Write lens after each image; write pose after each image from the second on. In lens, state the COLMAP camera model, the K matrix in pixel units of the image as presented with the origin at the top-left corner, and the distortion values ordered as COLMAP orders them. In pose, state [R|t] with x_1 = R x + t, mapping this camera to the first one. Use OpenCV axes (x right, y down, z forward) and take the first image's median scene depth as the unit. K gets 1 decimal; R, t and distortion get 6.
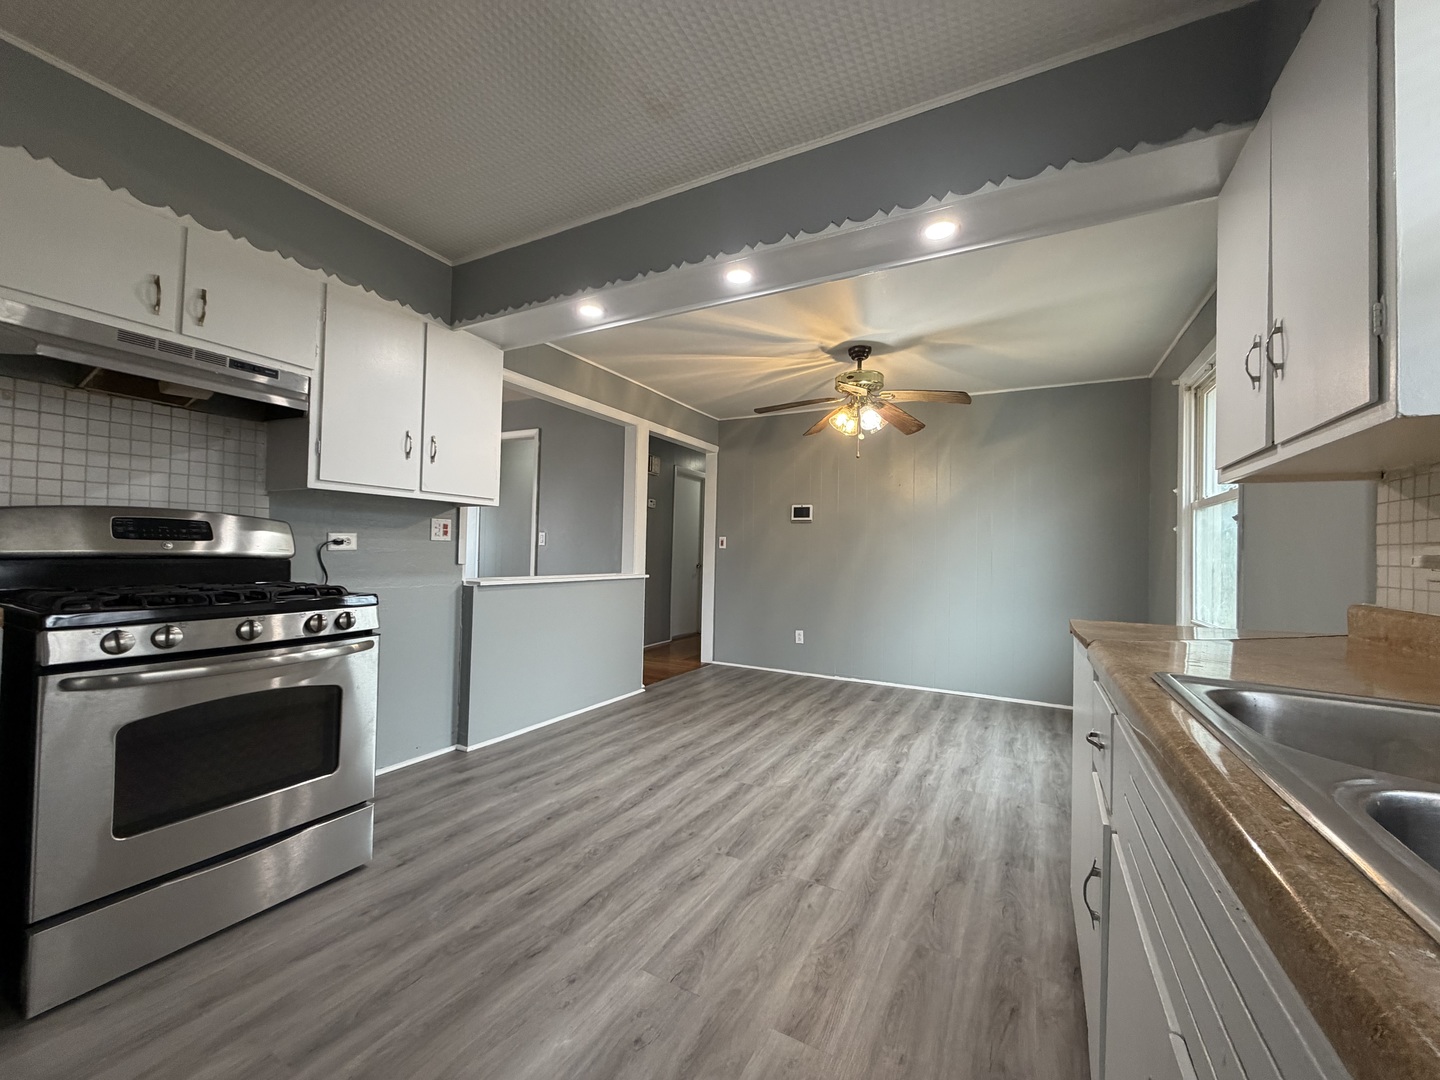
lens RADIAL K [[571.1, 0, 716.1], [0, 571.1, 540.9], [0, 0, 1]] dist [-0.003596, 0.000731]
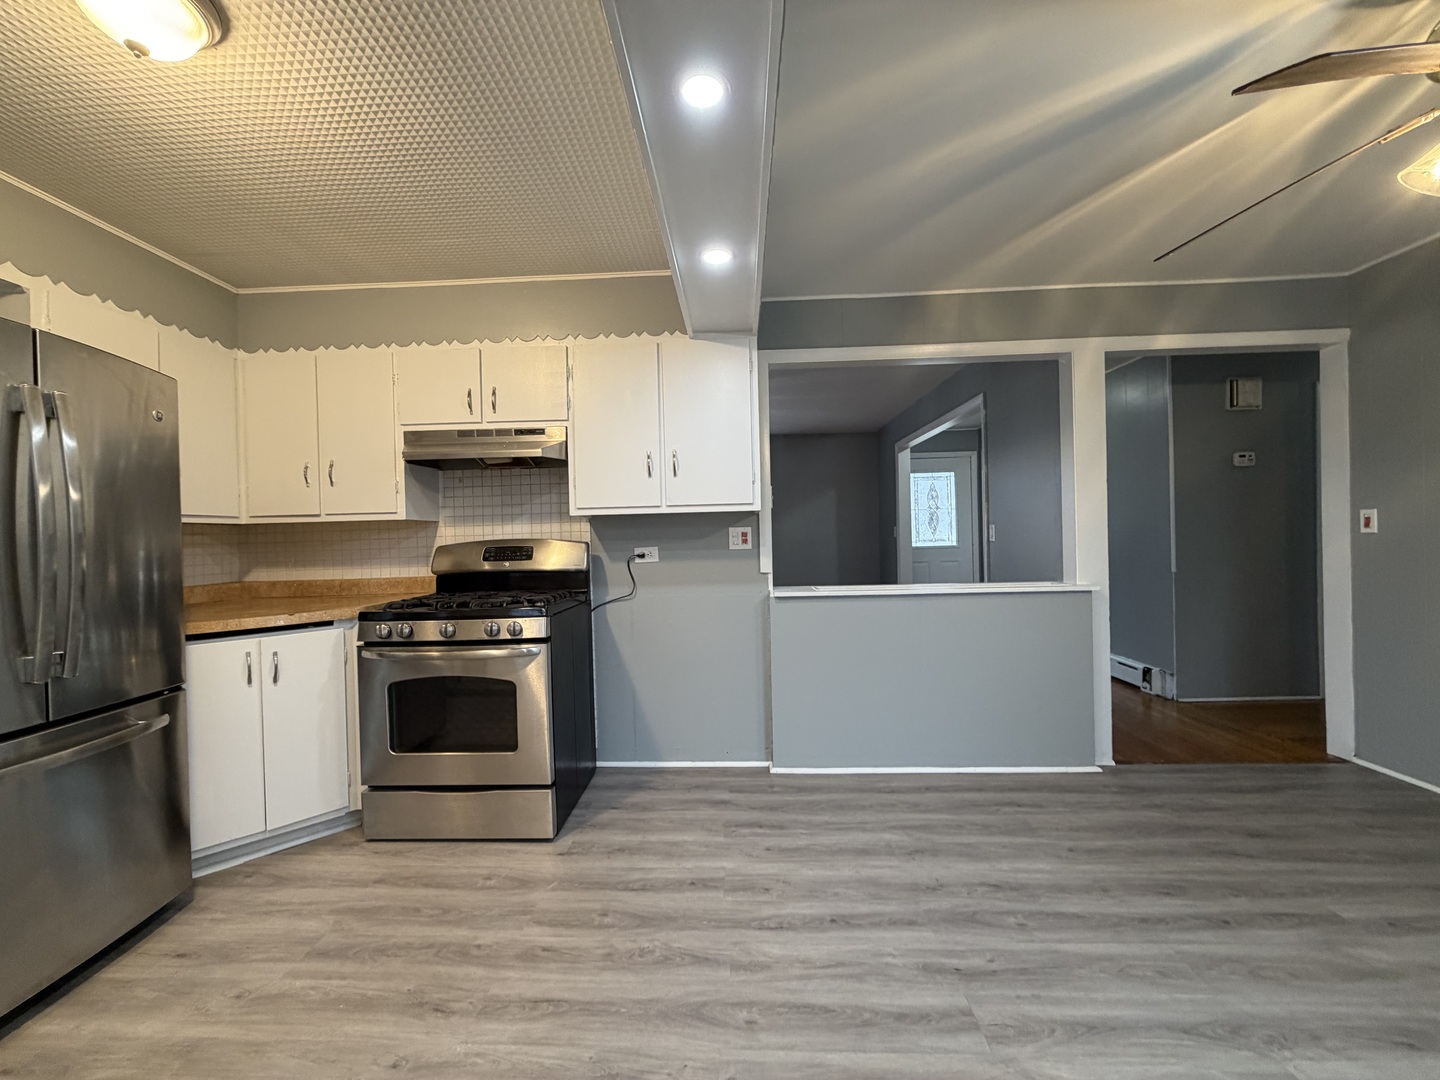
lens RADIAL K [[571.1, 0, 715.6], [0, 571.1, 541.6], [0, 0, 1]] dist [-0.003596, 0.000731]
pose [[0.436984, -0.028613, -0.899014, 0.424143], [0.050627, 0.998692, -0.007177, -0.009495], [0.898043, -0.042378, 0.437861, 0.584719]]
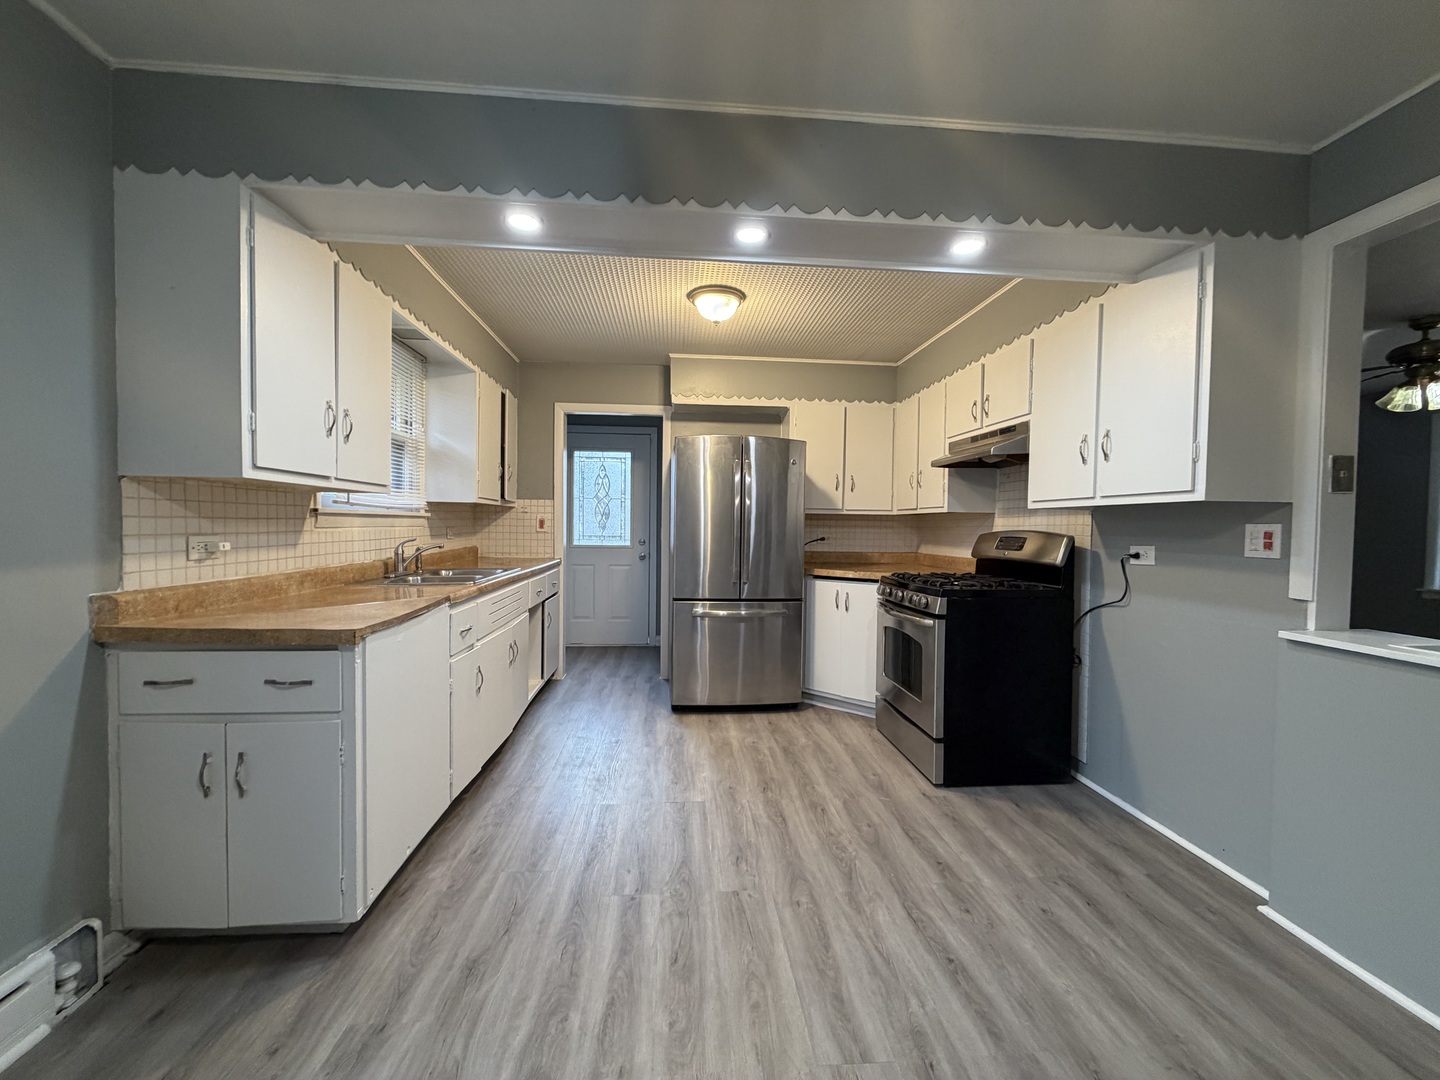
lens RADIAL K [[571.1, 0, 715.2], [0, 571.1, 540.0], [0, 0, 1]] dist [-0.003596, 0.000731]
pose [[-0.839061, -0.021656, -0.543606, 0.421605], [-0.024551, 0.999697, -0.001931, -0.004598], [0.543483, 0.011726, -0.839338, 1.325658]]
